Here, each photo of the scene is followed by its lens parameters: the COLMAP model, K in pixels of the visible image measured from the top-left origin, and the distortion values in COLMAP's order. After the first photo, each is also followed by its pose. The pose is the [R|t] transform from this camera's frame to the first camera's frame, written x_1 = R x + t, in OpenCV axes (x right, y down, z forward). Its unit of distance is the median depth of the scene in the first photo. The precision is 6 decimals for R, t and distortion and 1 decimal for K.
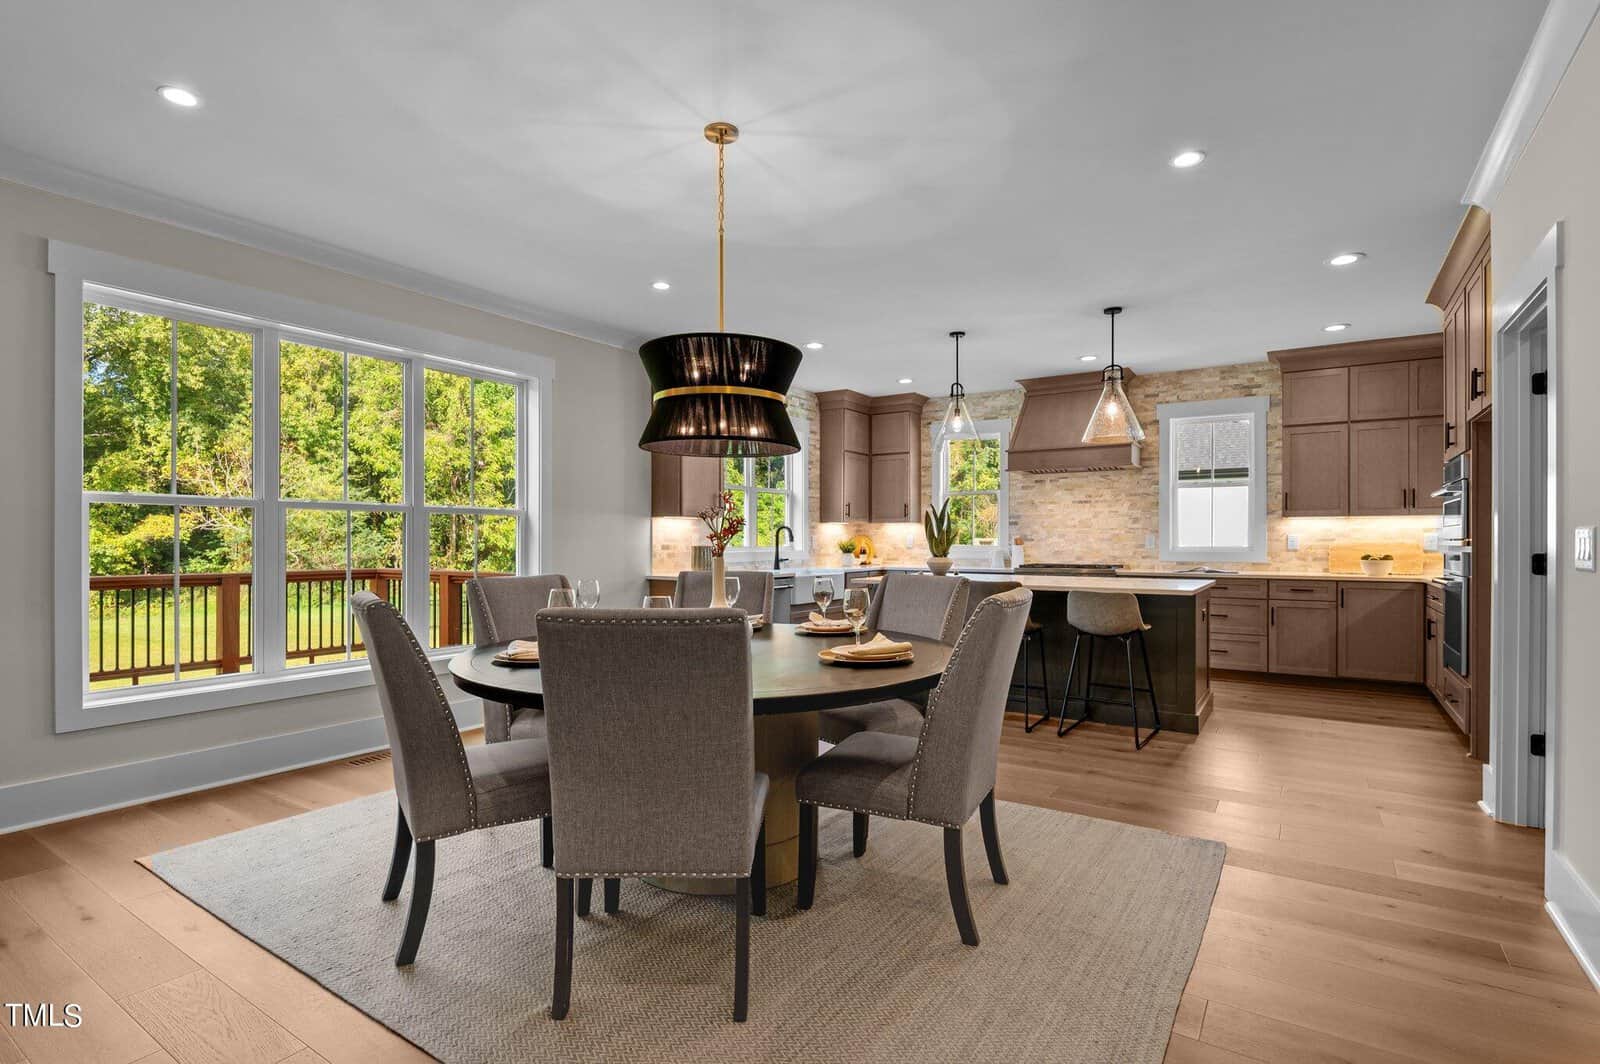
lens RADIAL K [[771.0, 0, 801.0], [0, 771.0, 543.1], [0, 0, 1]] dist [0.002278, -0.000479]
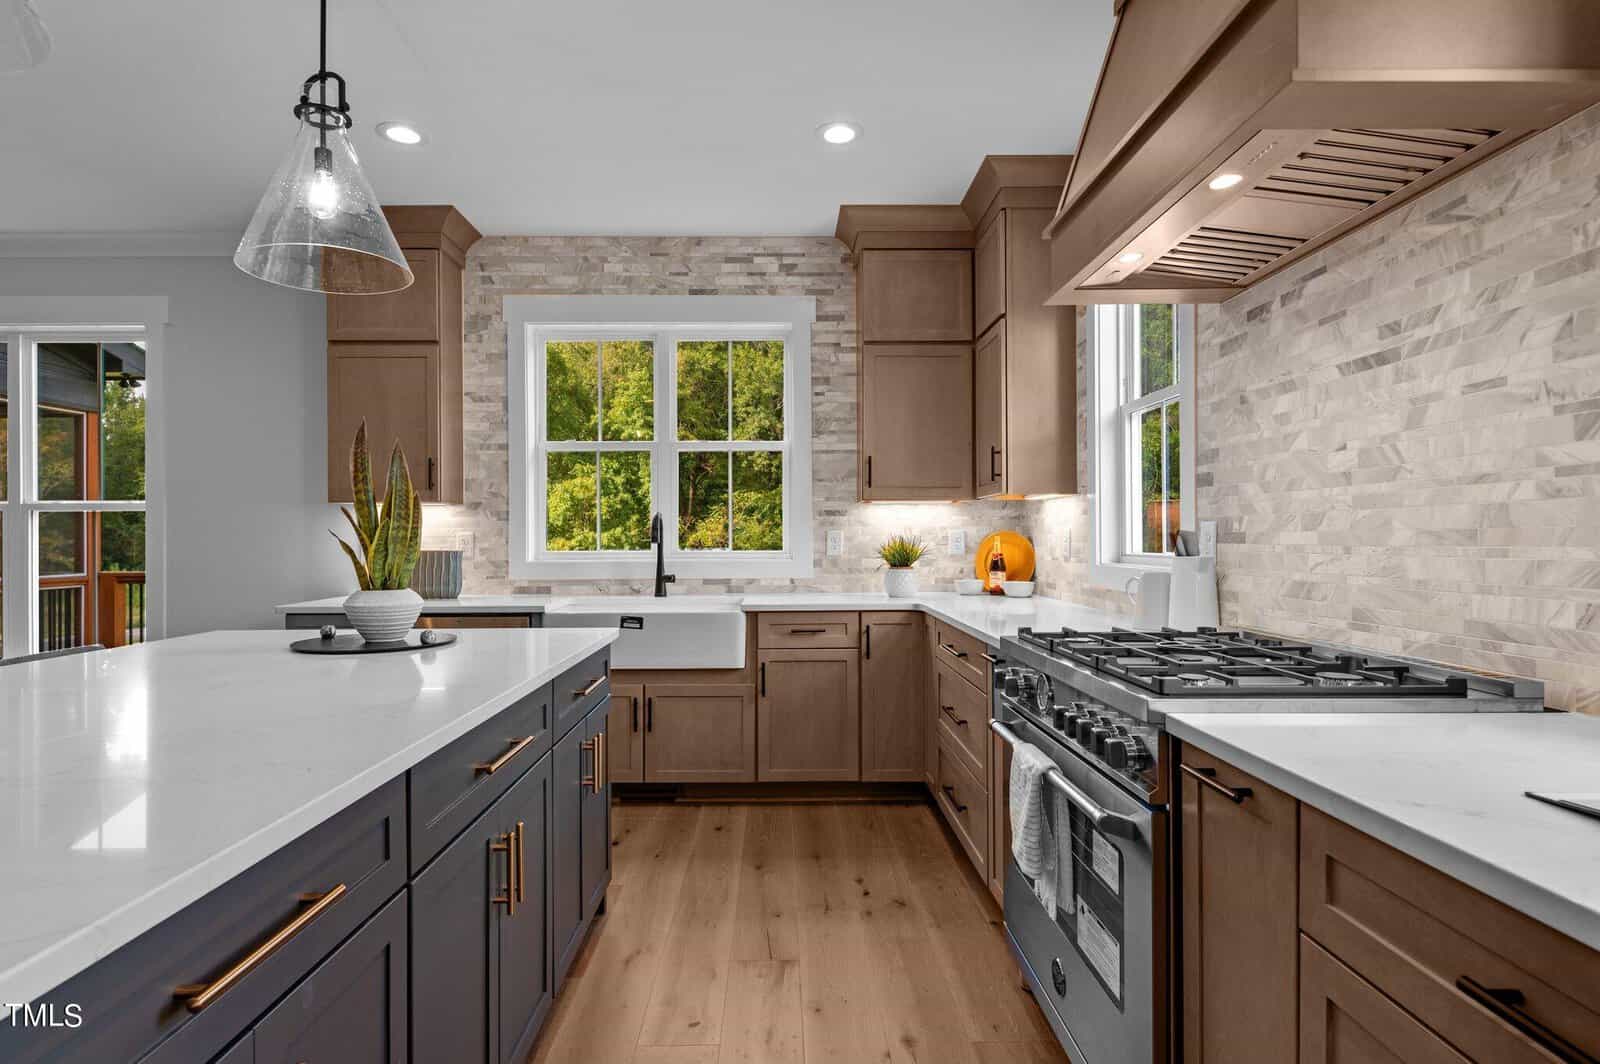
lens RADIAL K [[829.6, 0, 790.6], [0, 829.6, 534.8], [0, 0, 1]] dist [-0.000307, -0.001549]
pose [[0.562982, -0.005902, -0.826448, 0.514081], [0.000895, 0.999978, -0.006532, -0.003809], [0.826469, 0.002937, 0.562975, 0.810924]]
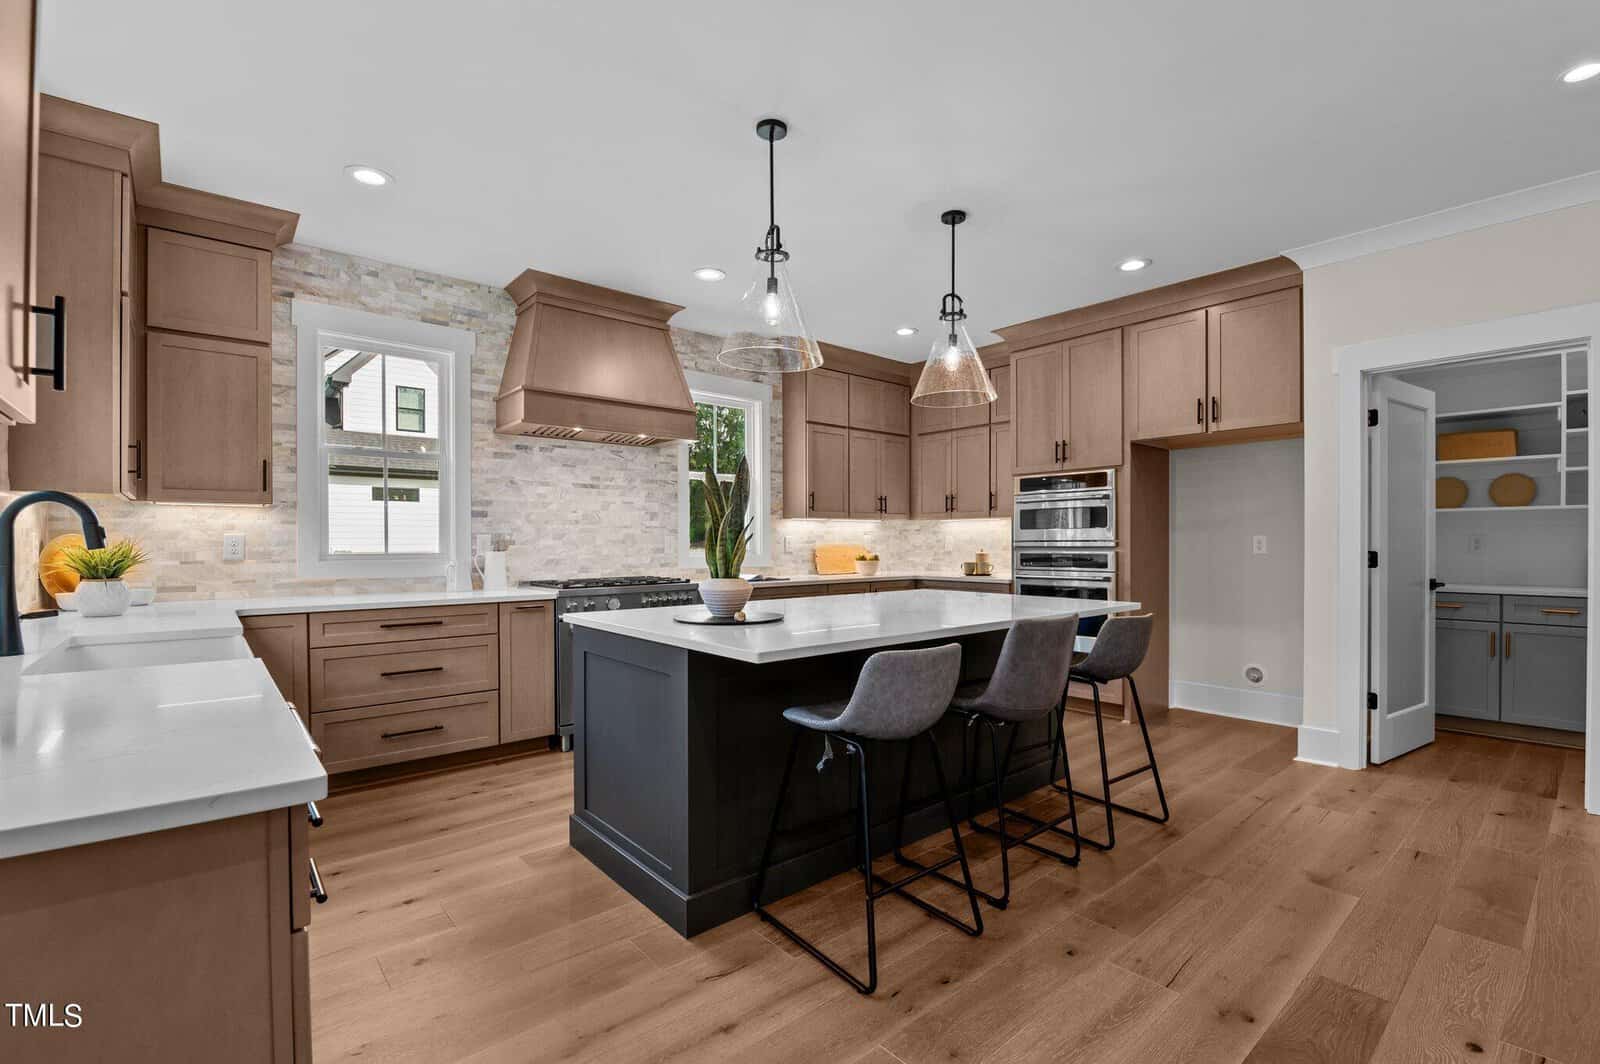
lens RADIAL K [[706.0, 0, 794.6], [0, 706.0, 541.2], [0, 0, 1]] dist [-0.002505, -0.000786]
pose [[0.276858, 0.000173, 0.960911, -0.197158], [0.006307, 0.999978, -0.001997, -0.003005], [-0.960890, 0.006613, 0.276851, 0.723303]]
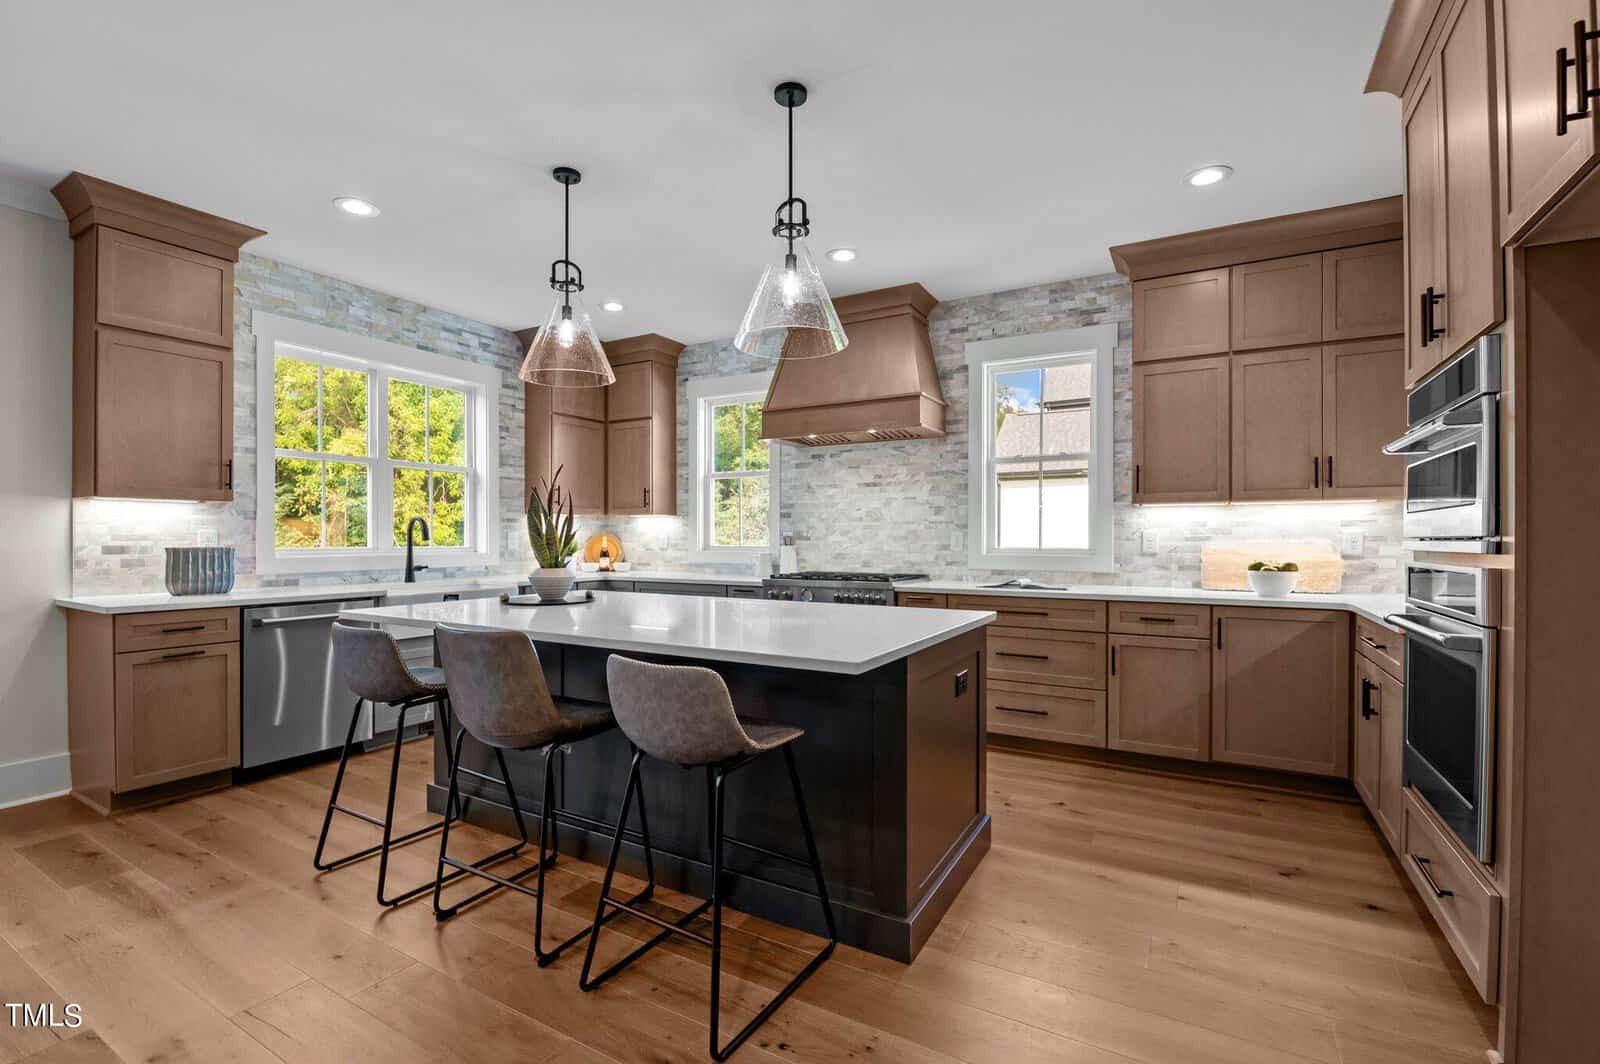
lens RADIAL K [[706.0, 0, 794.6], [0, 706.0, 541.2], [0, 0, 1]] dist [-0.002505, -0.000786]
pose [[0.998164, 0.000901, 0.060556, 0.283094], [-0.000909, 1.000000, 0.000100, -0.001666], [-0.060556, -0.000155, 0.998165, 0.394997]]
